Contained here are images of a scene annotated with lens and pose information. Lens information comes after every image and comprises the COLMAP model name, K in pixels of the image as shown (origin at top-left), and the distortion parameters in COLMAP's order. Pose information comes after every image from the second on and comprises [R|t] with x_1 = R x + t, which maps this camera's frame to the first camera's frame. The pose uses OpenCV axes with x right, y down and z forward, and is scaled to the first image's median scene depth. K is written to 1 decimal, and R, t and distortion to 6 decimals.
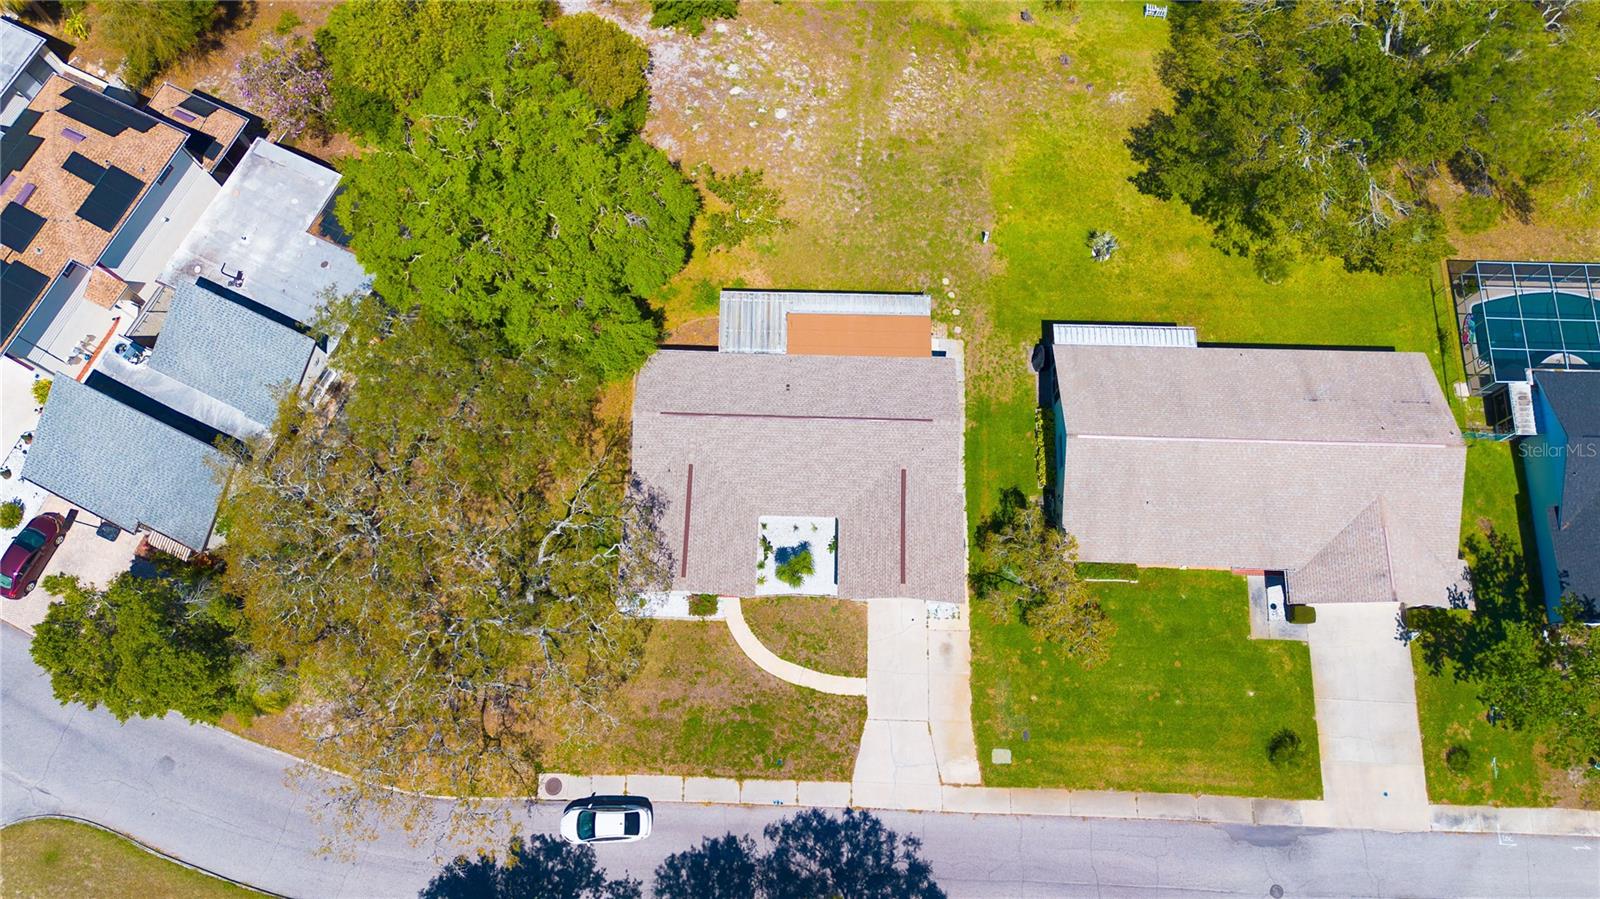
lens RADIAL K [[1119.0, 0, 800.0], [0, 1119.0, 449.5], [0, 0, 1]] dist [-0.000582, -0.007002]
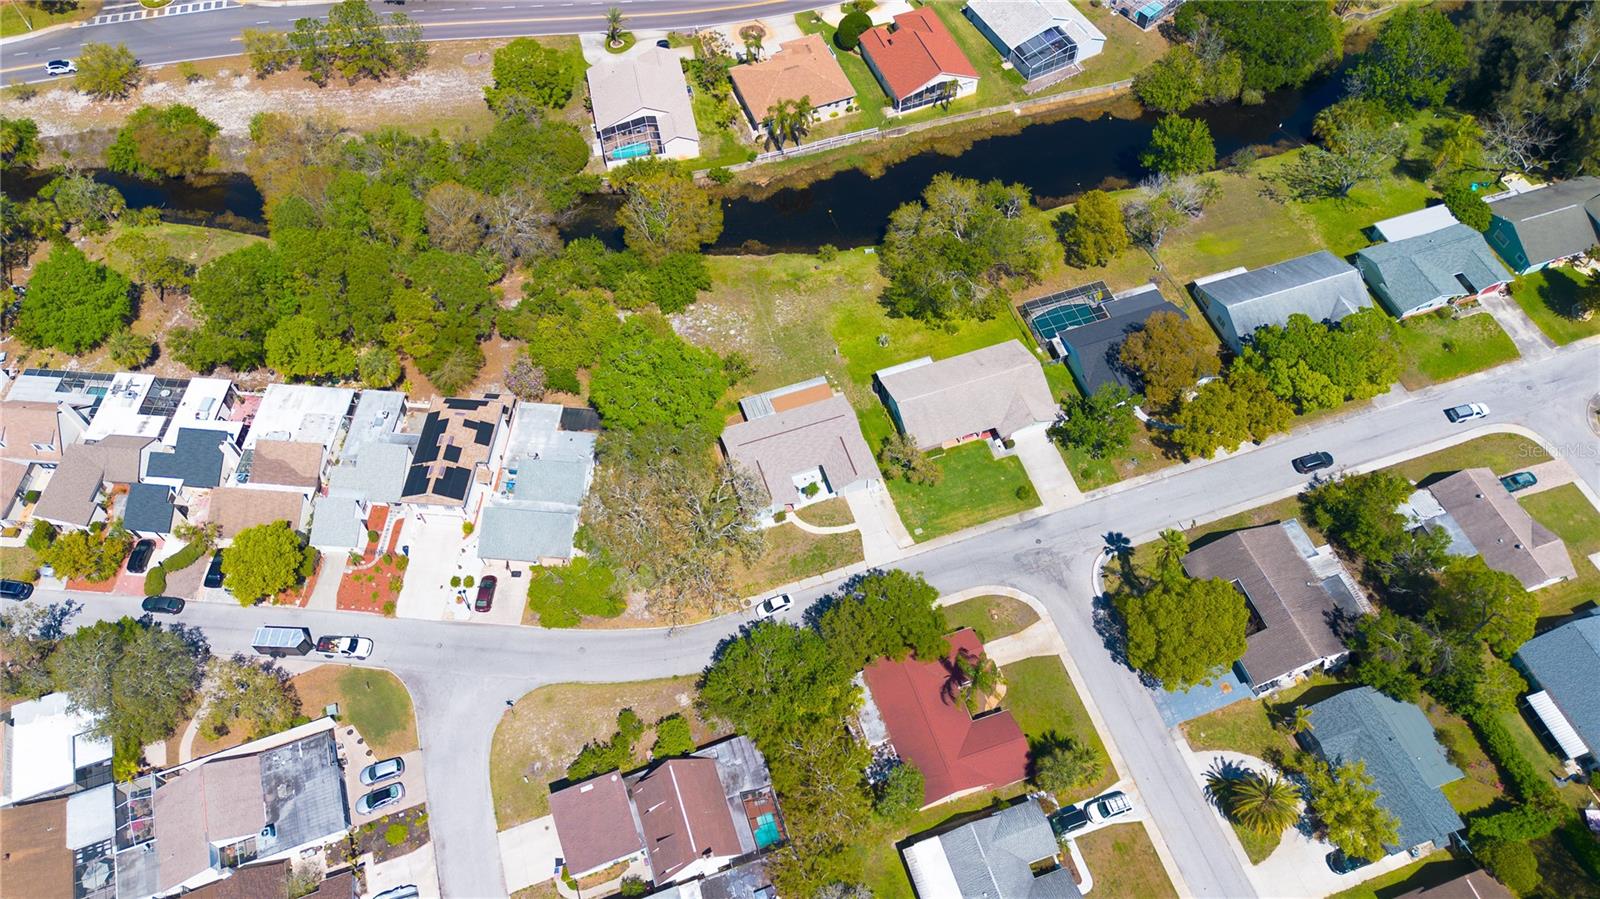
lens RADIAL K [[1119.0, 0, 800.0], [0, 1119.0, 449.5], [0, 0, 1]] dist [-0.000582, -0.007002]
pose [[0.936510, -0.293615, 0.191673, -0.458508], [0.334364, 0.912413, -0.236016, 0.580193], [-0.105587, 0.285120, 0.952658, -1.290714]]
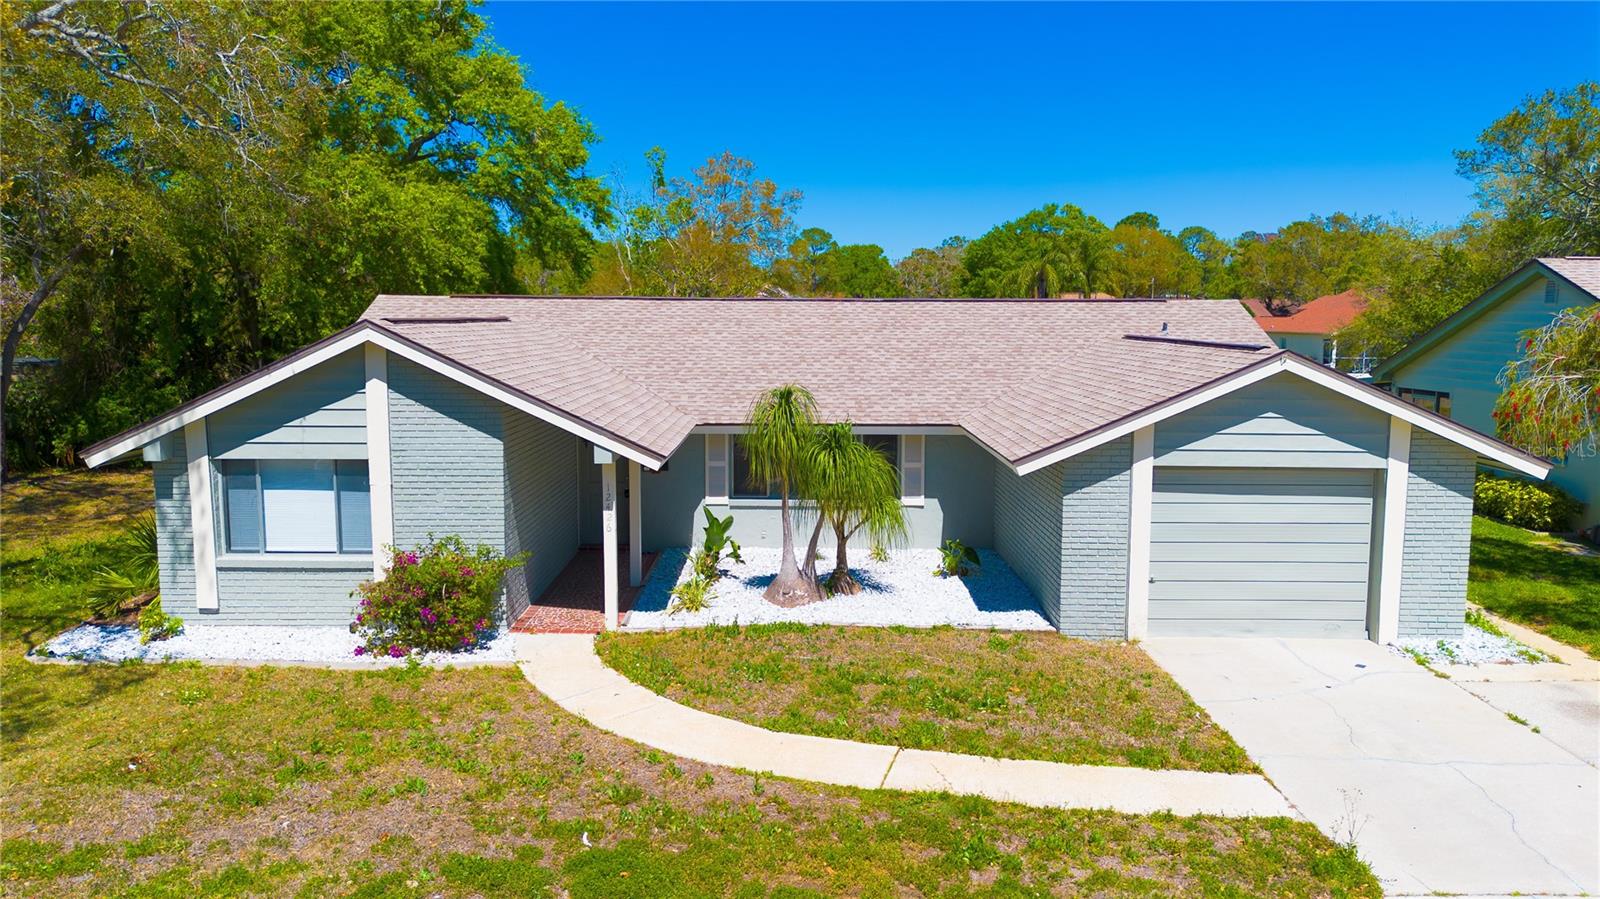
lens RADIAL K [[1146.9, 0, 800.0], [0, 1146.9, 449.5], [0, 0, 1]] dist [0.056837, -0.076285]
pose [[0.999346, 0.005696, 0.035709, -0.019731], [0.030315, 0.406365, -0.913208, 0.344590], [-0.019712, 0.913693, 0.405927, 0.874433]]
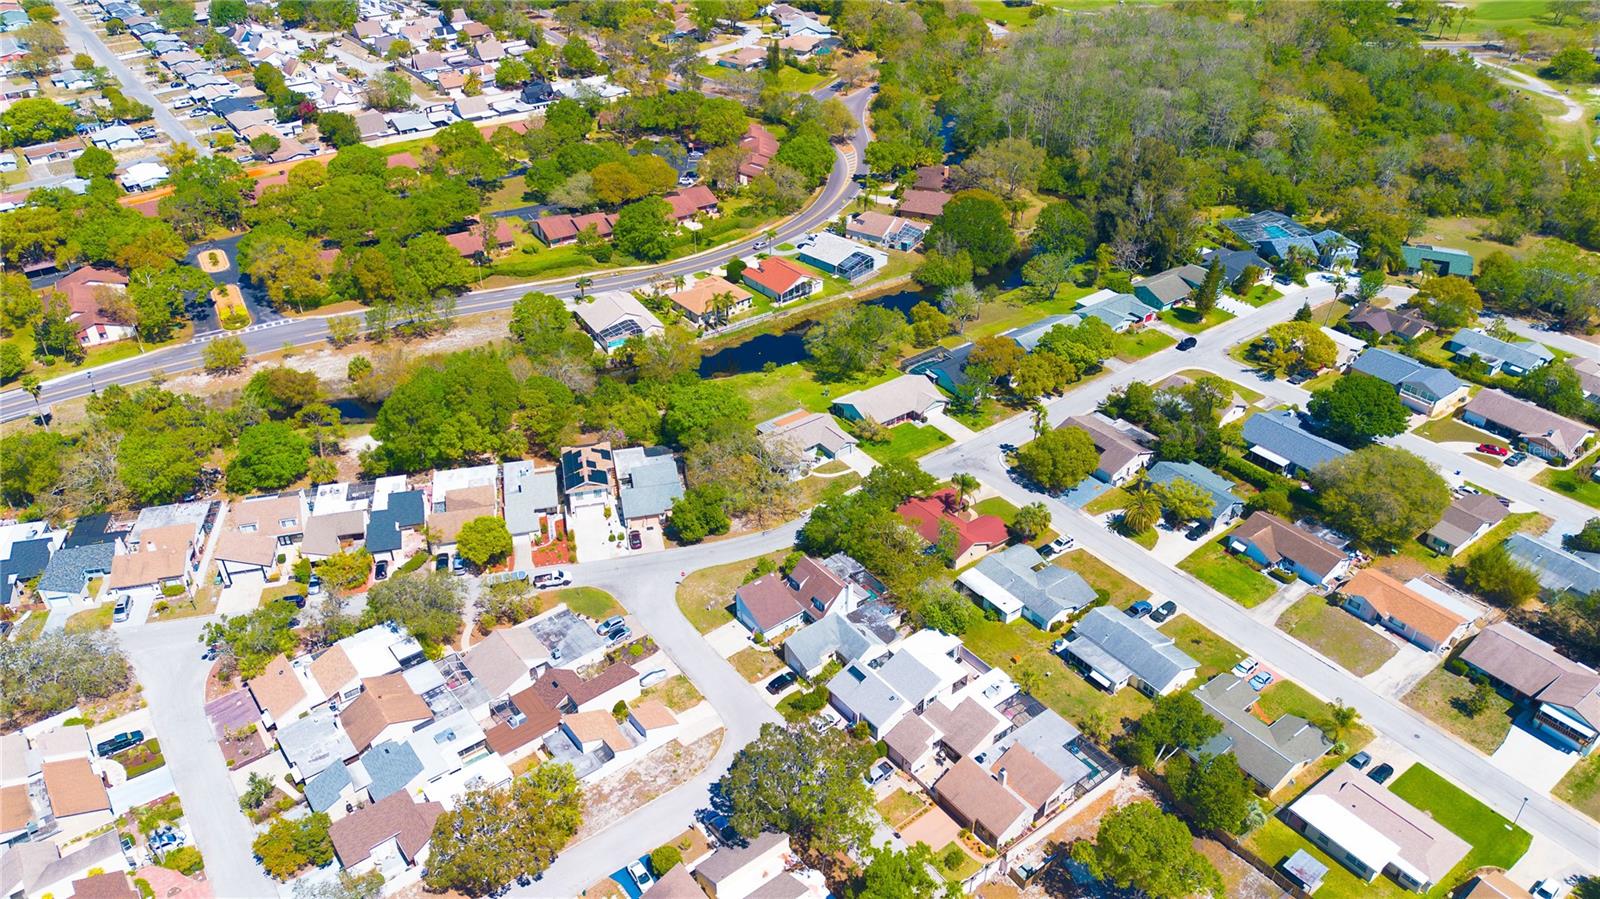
lens RADIAL K [[1119.0, 0, 800.0], [0, 1119.0, 449.5], [0, 0, 1]] dist [-0.000582, -0.007002]
pose [[0.779830, -0.330984, 0.531334, -2.020466], [0.596711, 0.649594, -0.471130, 1.804969], [-0.189215, 0.684453, 0.704075, -1.625256]]
